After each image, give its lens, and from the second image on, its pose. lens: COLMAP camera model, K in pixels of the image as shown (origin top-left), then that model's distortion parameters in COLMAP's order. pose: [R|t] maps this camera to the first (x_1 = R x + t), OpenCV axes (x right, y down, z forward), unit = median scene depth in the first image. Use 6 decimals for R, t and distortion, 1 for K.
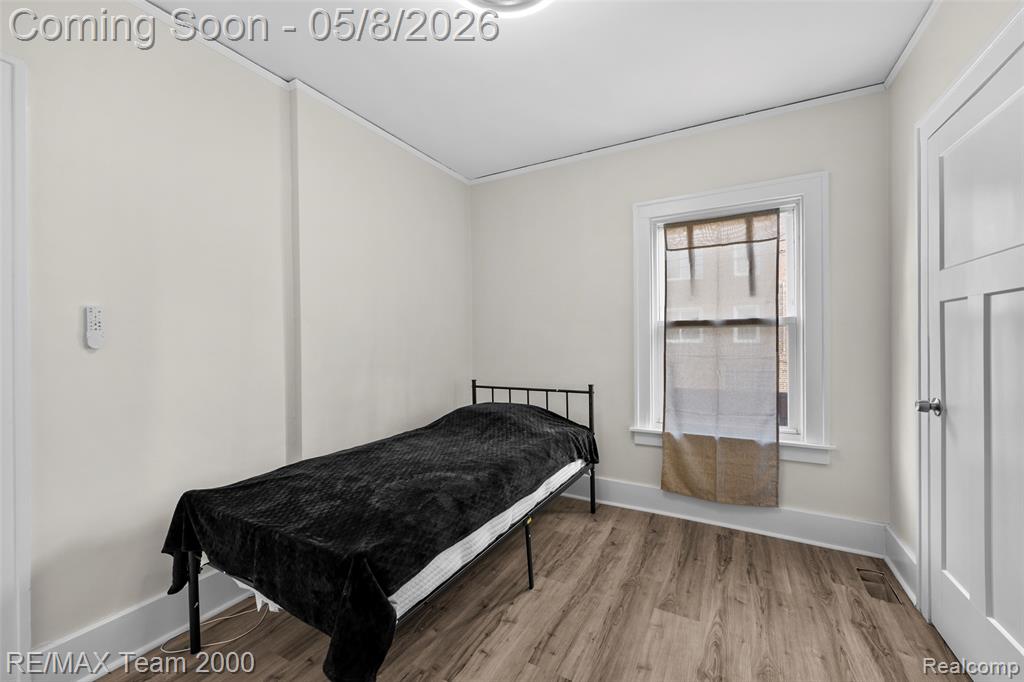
lens RADIAL K [[408.6, 0, 508.7], [0, 408.6, 341.6], [0, 0, 1]] dist [-0.000130, 0.000374]
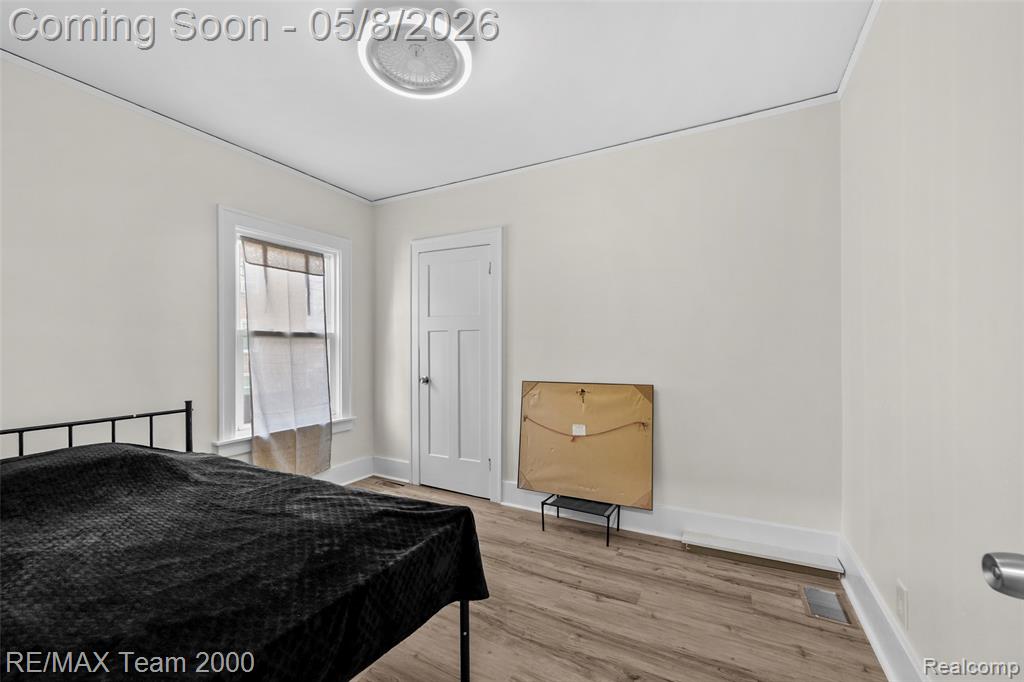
lens RADIAL K [[408.6, 0, 514.9], [0, 408.6, 346.2], [0, 0, 1]] dist [-0.000130, 0.000374]
pose [[-0.008431, 0.008606, 0.999927, -0.693576], [0.001183, 0.999962, -0.008596, -0.000576], [-0.999964, 0.001110, -0.008441, 0.346315]]
